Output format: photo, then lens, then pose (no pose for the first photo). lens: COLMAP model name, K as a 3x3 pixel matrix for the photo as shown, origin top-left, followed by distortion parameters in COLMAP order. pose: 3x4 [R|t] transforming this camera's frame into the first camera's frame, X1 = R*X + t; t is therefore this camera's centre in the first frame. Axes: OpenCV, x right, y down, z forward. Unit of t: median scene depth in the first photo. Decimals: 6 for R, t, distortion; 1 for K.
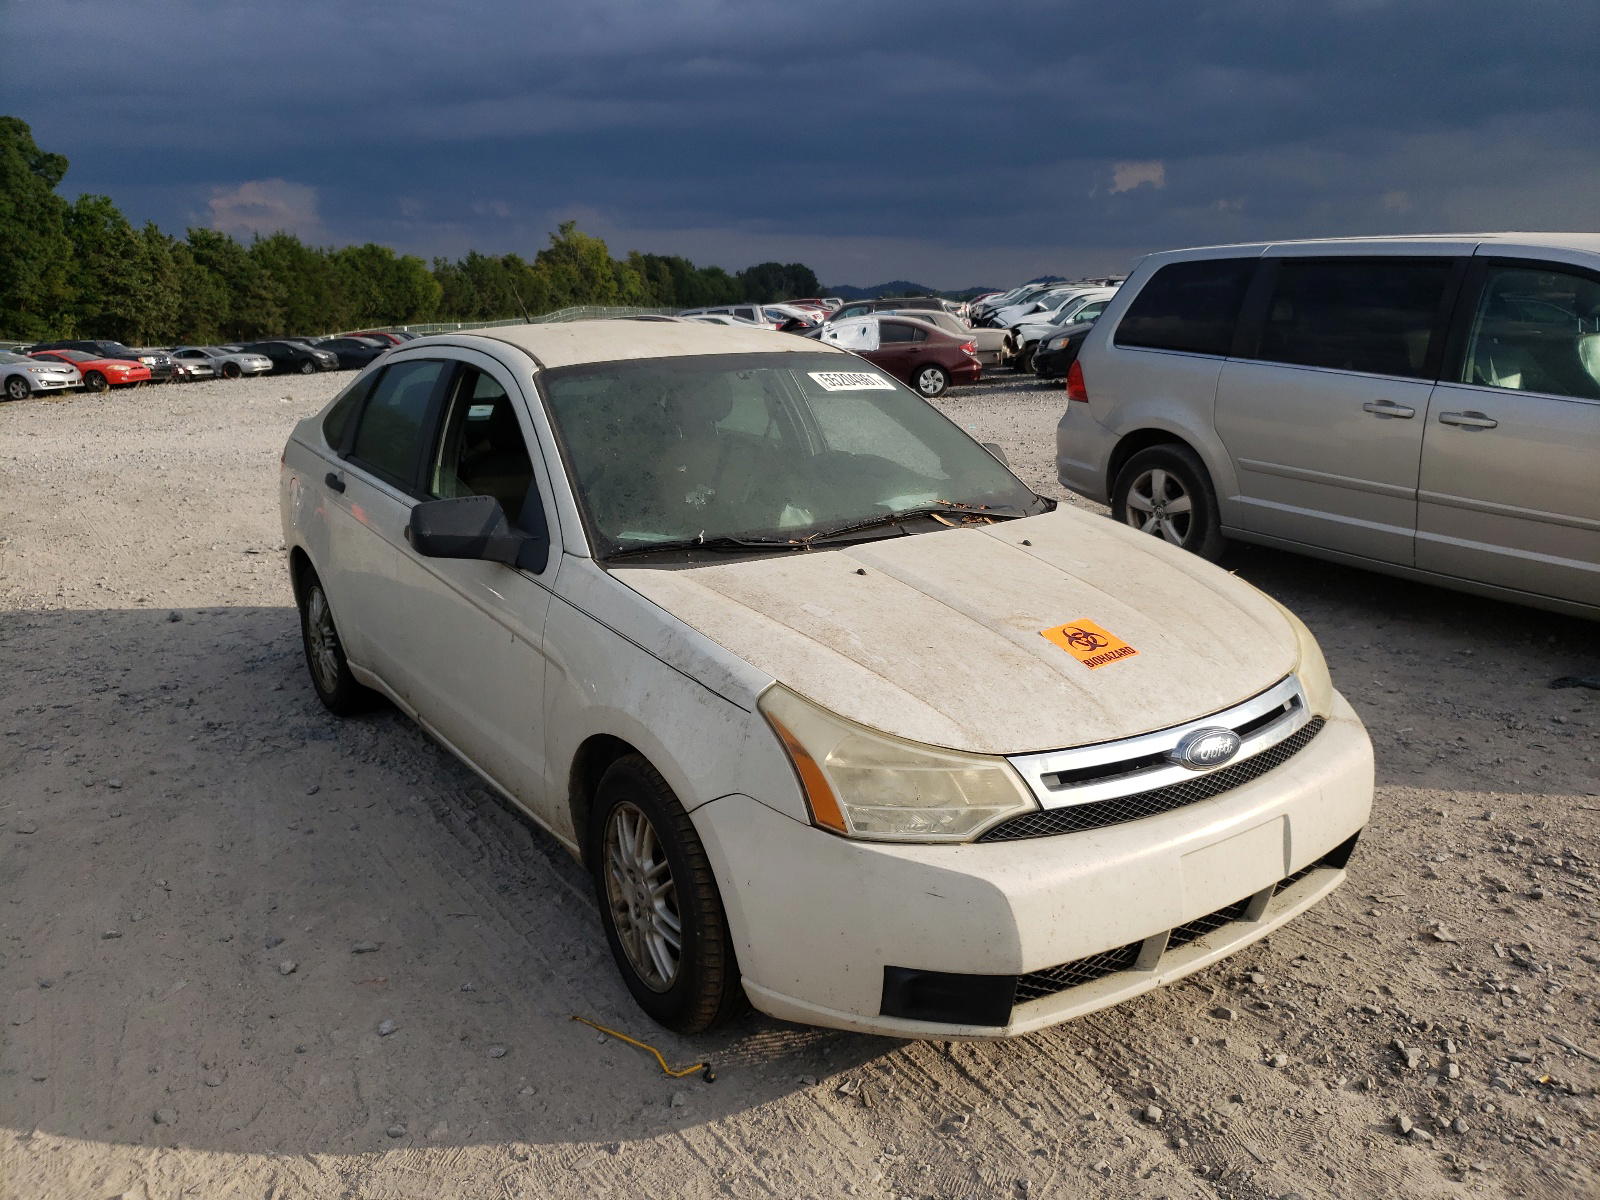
lens RADIAL K [[1267.5, 0, 791.2], [0, 1267.5, 601.9], [0, 0, 1]] dist [0.039179, -0.001100]
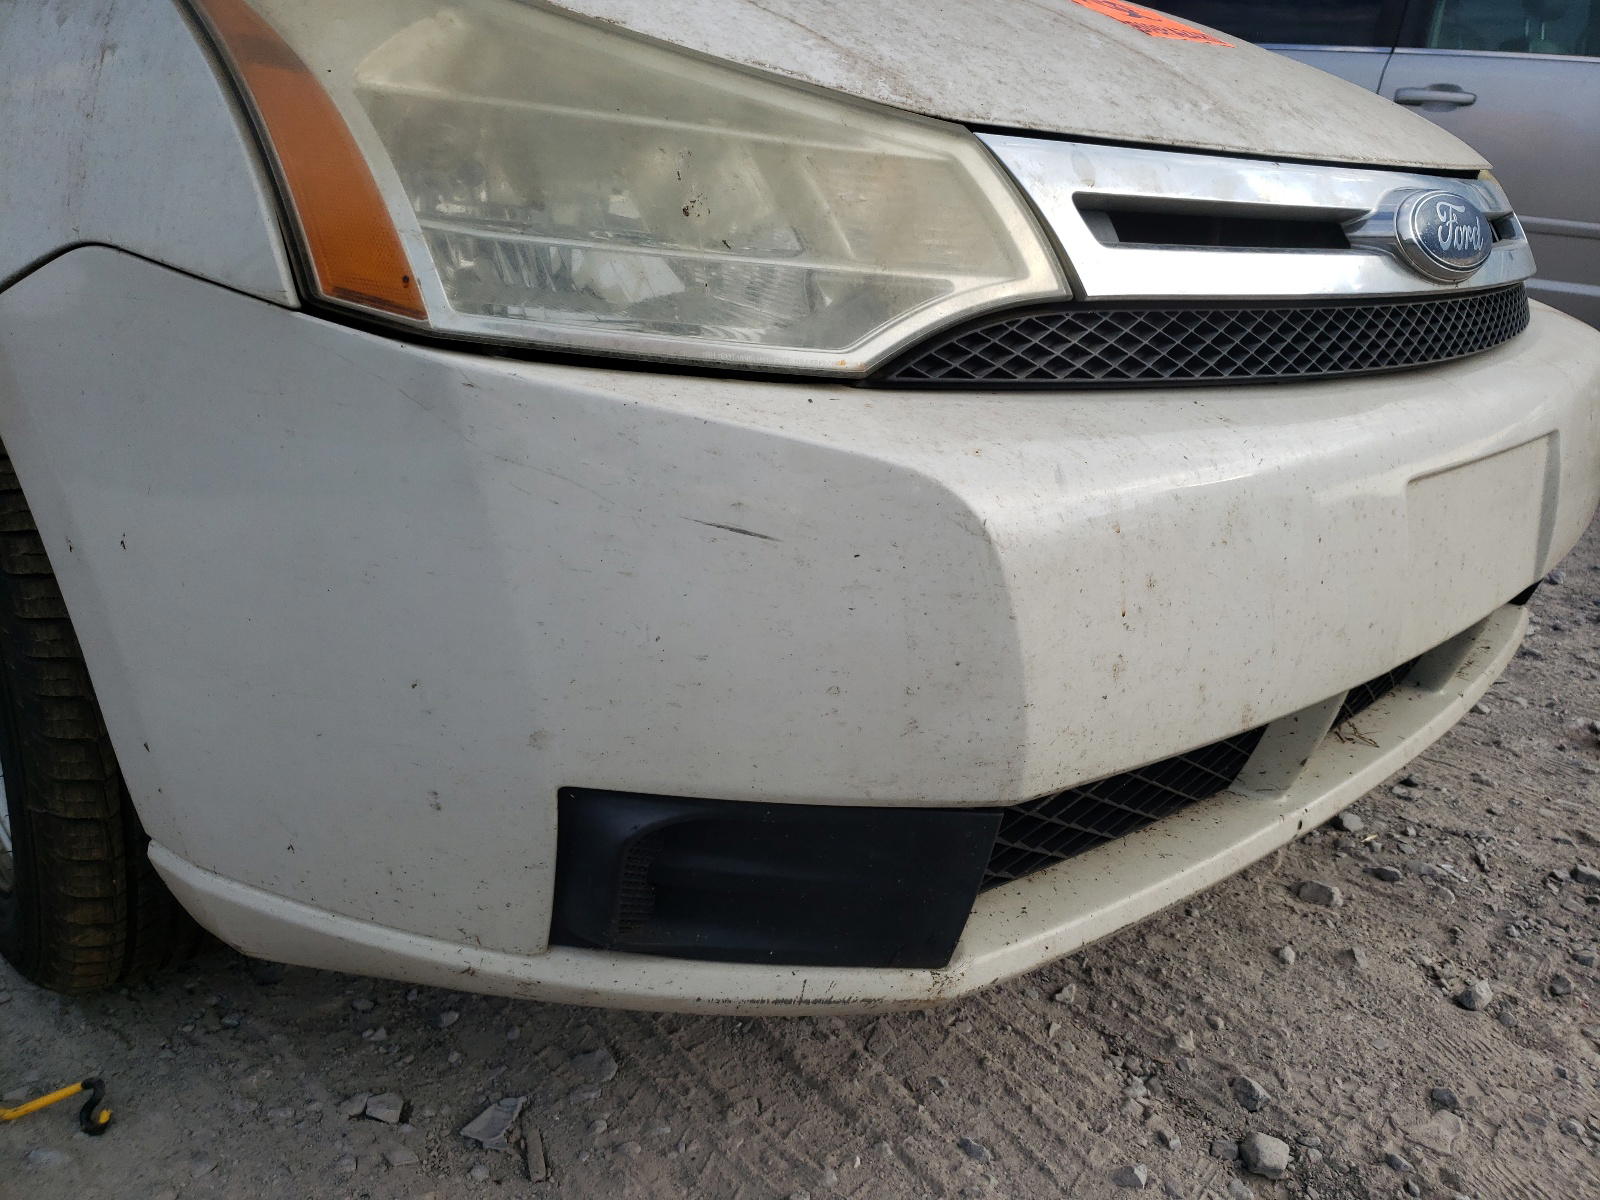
lens RADIAL K [[1267.5, 0, 799.7], [0, 1267.5, 593.2], [0, 0, 1]] dist [0.039179, -0.001100]
pose [[0.983717, 0.010739, 0.179405, 0.068189], [-0.026353, 0.996043, 0.084877, 0.196577], [-0.177784, -0.088223, 0.980107, 0.647079]]
